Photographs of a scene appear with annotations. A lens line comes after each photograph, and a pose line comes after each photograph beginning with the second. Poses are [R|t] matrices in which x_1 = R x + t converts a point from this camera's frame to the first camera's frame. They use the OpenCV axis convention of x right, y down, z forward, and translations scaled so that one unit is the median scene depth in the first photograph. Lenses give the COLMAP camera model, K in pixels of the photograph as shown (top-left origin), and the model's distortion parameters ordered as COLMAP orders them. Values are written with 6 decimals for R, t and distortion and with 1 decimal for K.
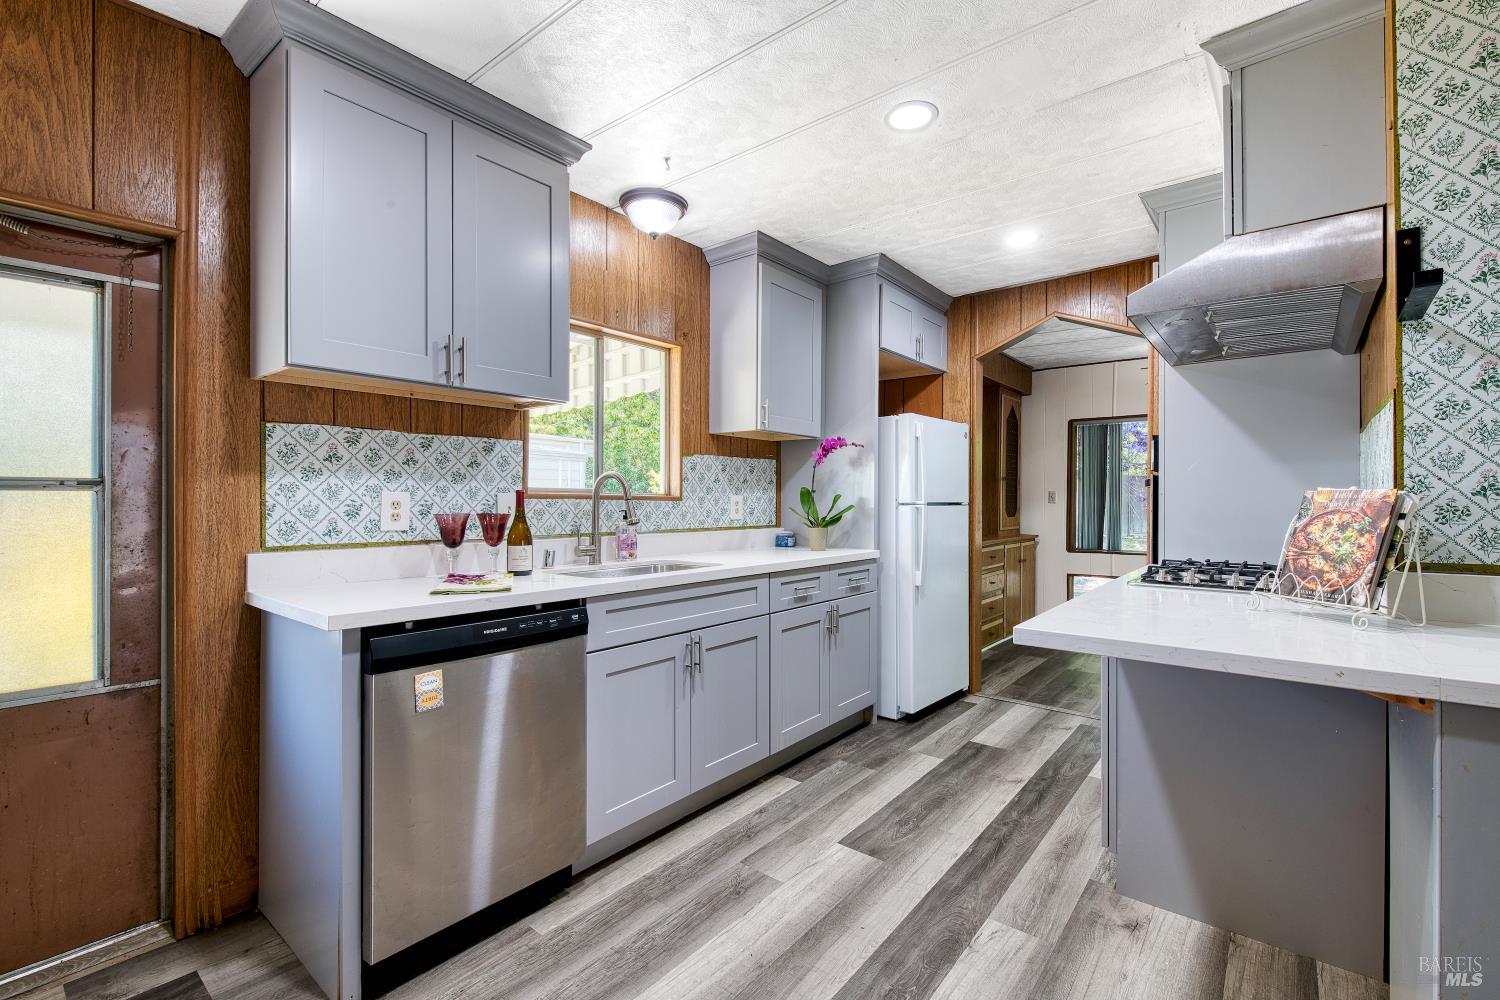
lens RADIAL K [[659.2, 0, 750.0], [0, 659.2, 500.0], [0, 0, 1]] dist [0.004509, -0.007567]
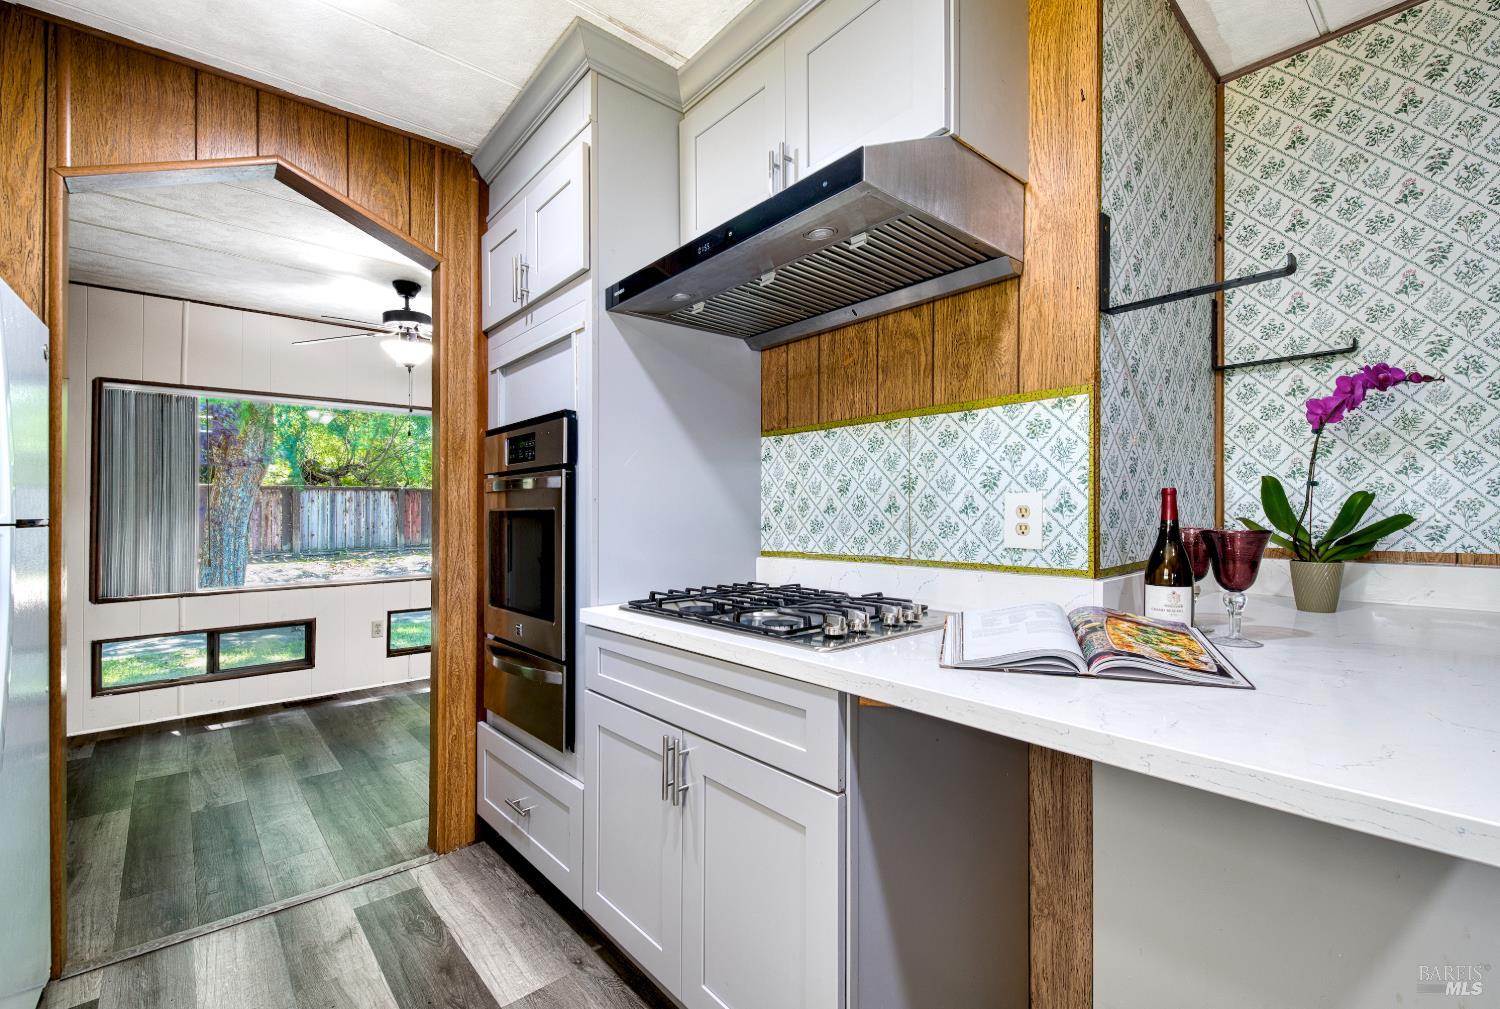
lens RADIAL K [[650.3, 0, 758.5], [0, 650.3, 503.7], [0, 0, 1]] dist [0.013488, -0.012866]
pose [[0.153148, 0.009253, 0.988160, 0.004698], [0.008201, 0.999910, -0.010634, 0.003586], [-0.988169, 0.009732, 0.153058, 0.843447]]
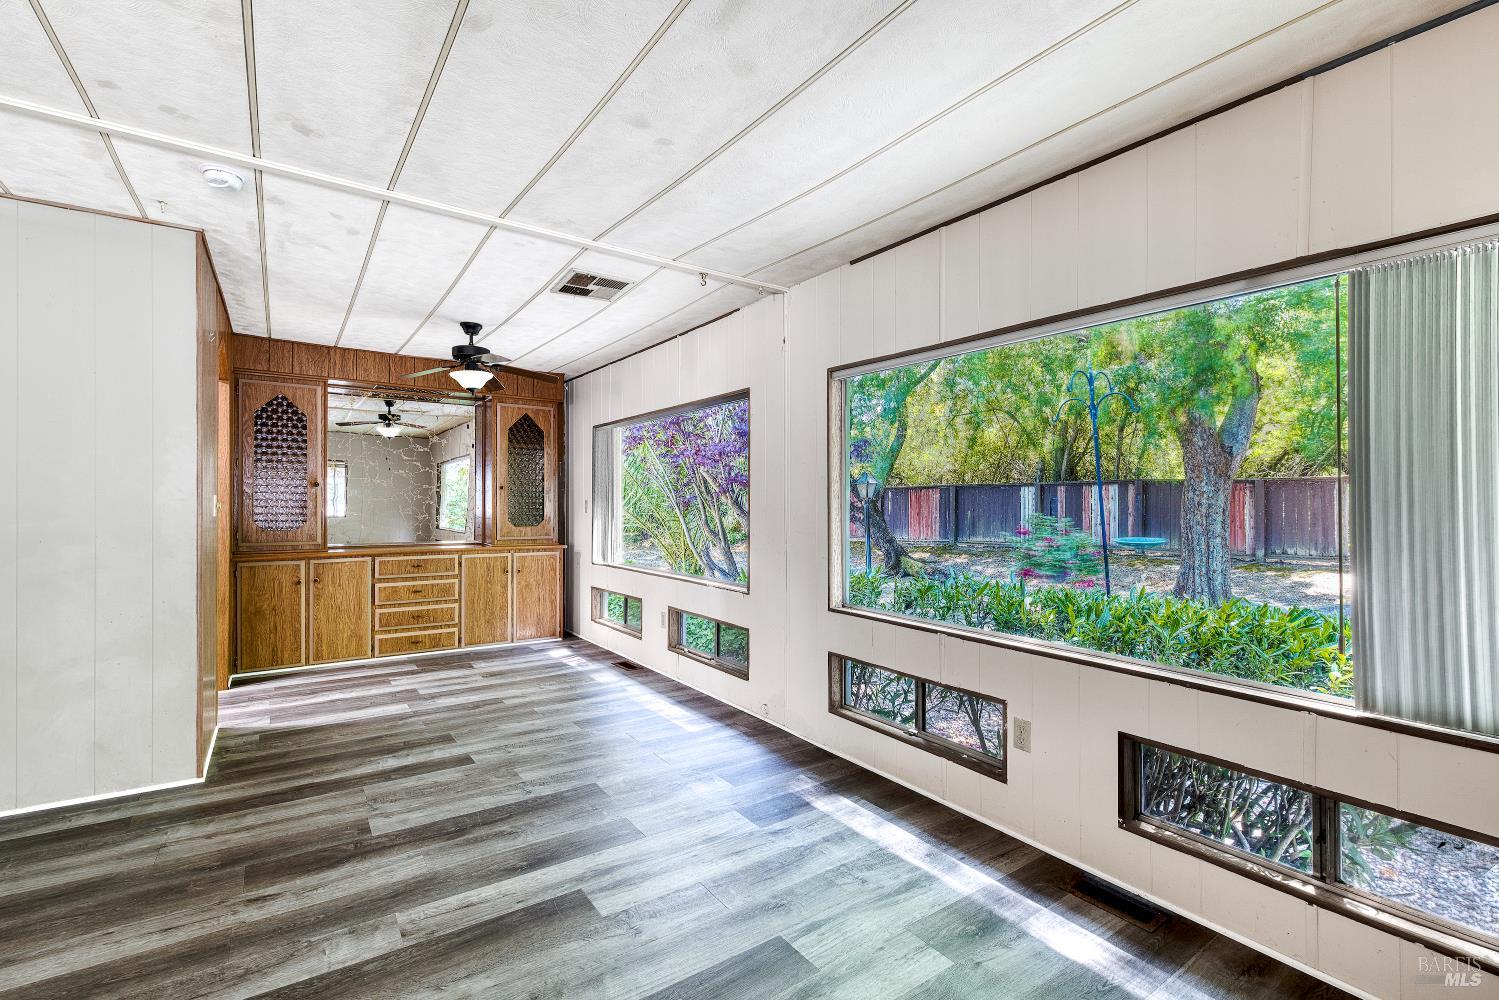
lens RADIAL K [[668.8, 0, 752.8], [0, 668.8, 488.8], [0, 0, 1]] dist [0.016833, -0.010556]
pose [[0.962842, 0.000243, -0.270066, 2.550967], [-0.006757, 0.999708, -0.023193, -0.025915], [0.269982, 0.024156, 0.962562, 0.334796]]
